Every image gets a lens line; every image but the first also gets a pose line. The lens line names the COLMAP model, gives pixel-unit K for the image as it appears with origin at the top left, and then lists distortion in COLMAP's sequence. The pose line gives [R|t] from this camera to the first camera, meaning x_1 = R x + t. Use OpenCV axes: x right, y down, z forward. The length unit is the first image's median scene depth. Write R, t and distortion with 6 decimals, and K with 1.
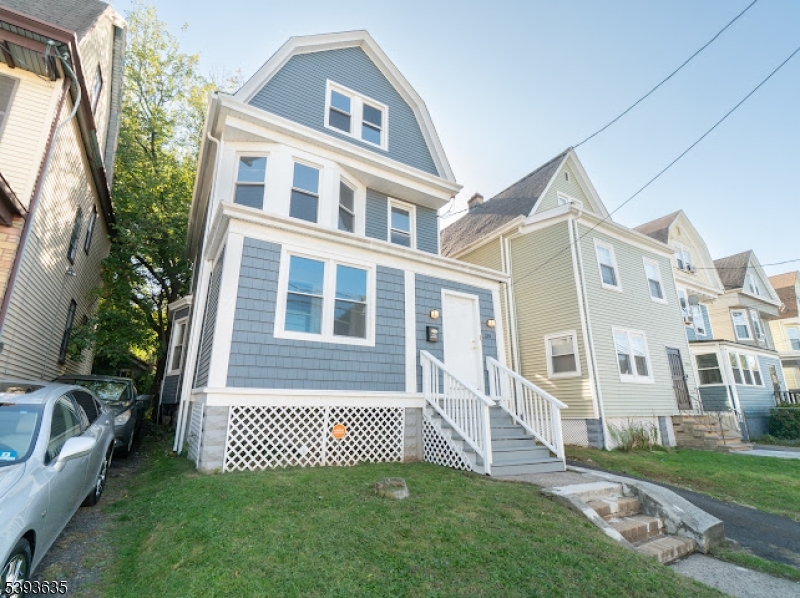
lens RADIAL K [[387.4, 0, 400.0], [0, 387.4, 299.0], [0, 0, 1]] dist [-0.003564, 0.000099]
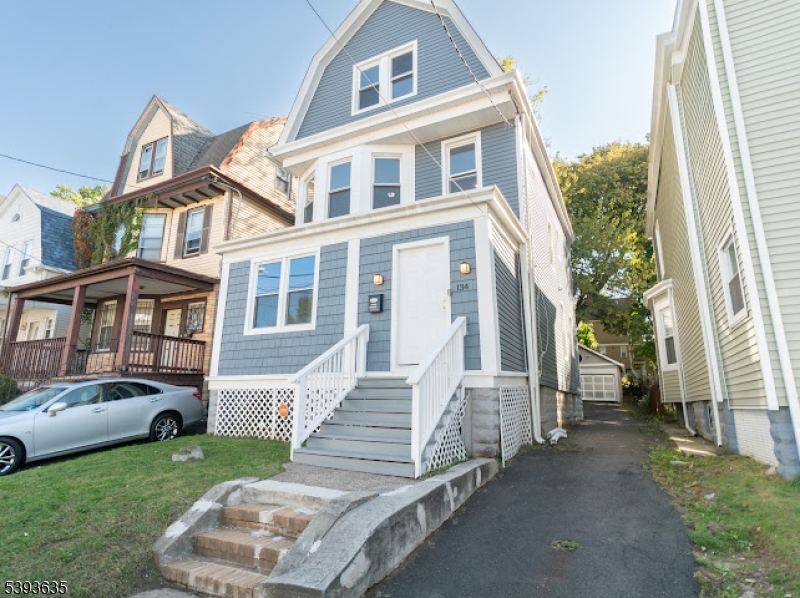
lens RADIAL K [[414.9, 0, 400.0], [0, 414.9, 299.0], [0, 0, 1]] dist [0.005294, 0.000189]
pose [[0.538873, -0.185608, -0.821685, 1.005640], [0.236540, 0.969520, -0.063876, 0.175844], [0.808495, -0.159940, 0.566352, 0.610572]]
